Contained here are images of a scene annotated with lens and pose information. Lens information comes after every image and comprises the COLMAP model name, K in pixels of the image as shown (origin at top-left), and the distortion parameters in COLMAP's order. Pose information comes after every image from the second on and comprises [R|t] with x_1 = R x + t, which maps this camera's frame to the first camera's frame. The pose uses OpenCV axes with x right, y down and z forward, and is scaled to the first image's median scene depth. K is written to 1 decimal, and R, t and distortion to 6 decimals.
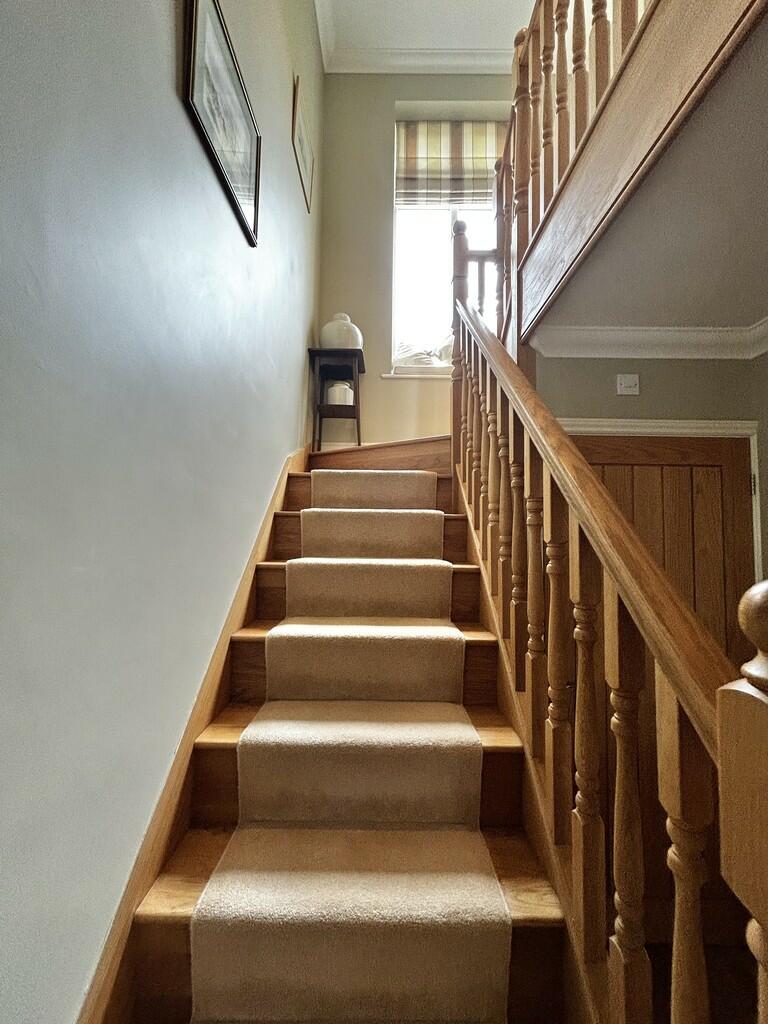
lens RADIAL K [[414.0, 0, 382.7], [0, 414.0, 511.4], [0, 0, 1]] dist [0.000079, -0.000012]
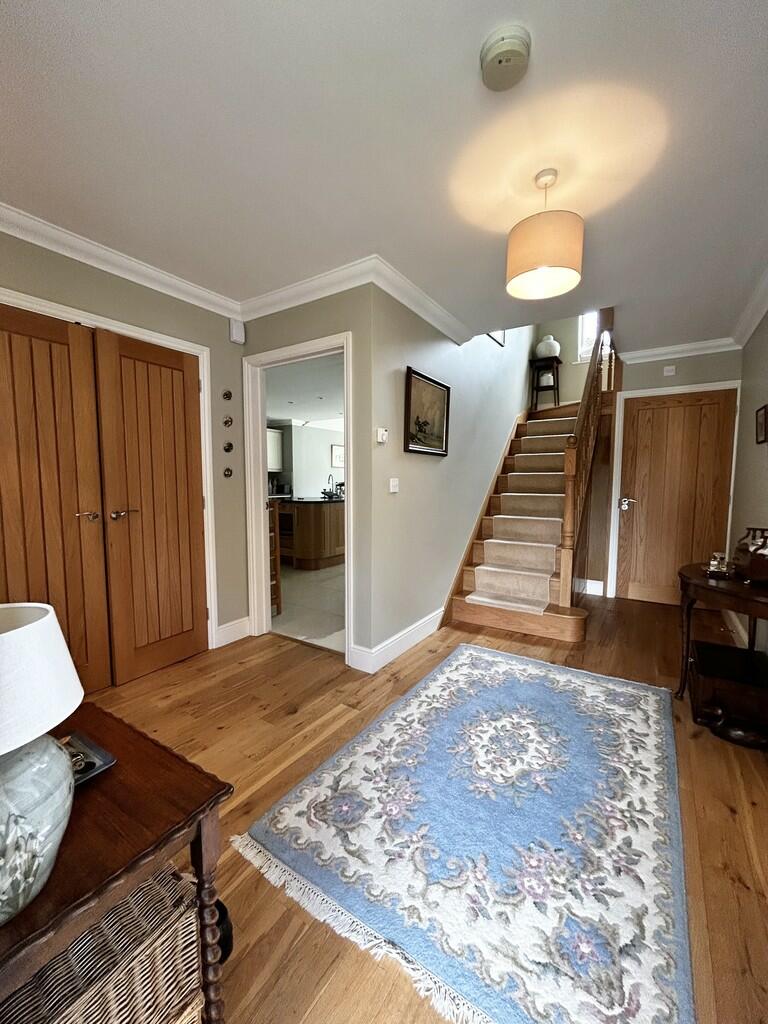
lens RADIAL K [[414.0, 0, 378.2], [0, 414.0, 514.7], [0, 0, 1]] dist [0.000079, -0.000012]
pose [[0.842444, 0.045252, -0.536880, 0.312830], [0.015467, 0.994025, 0.108052, 0.129916], [0.538561, -0.099332, 0.836711, -1.150837]]
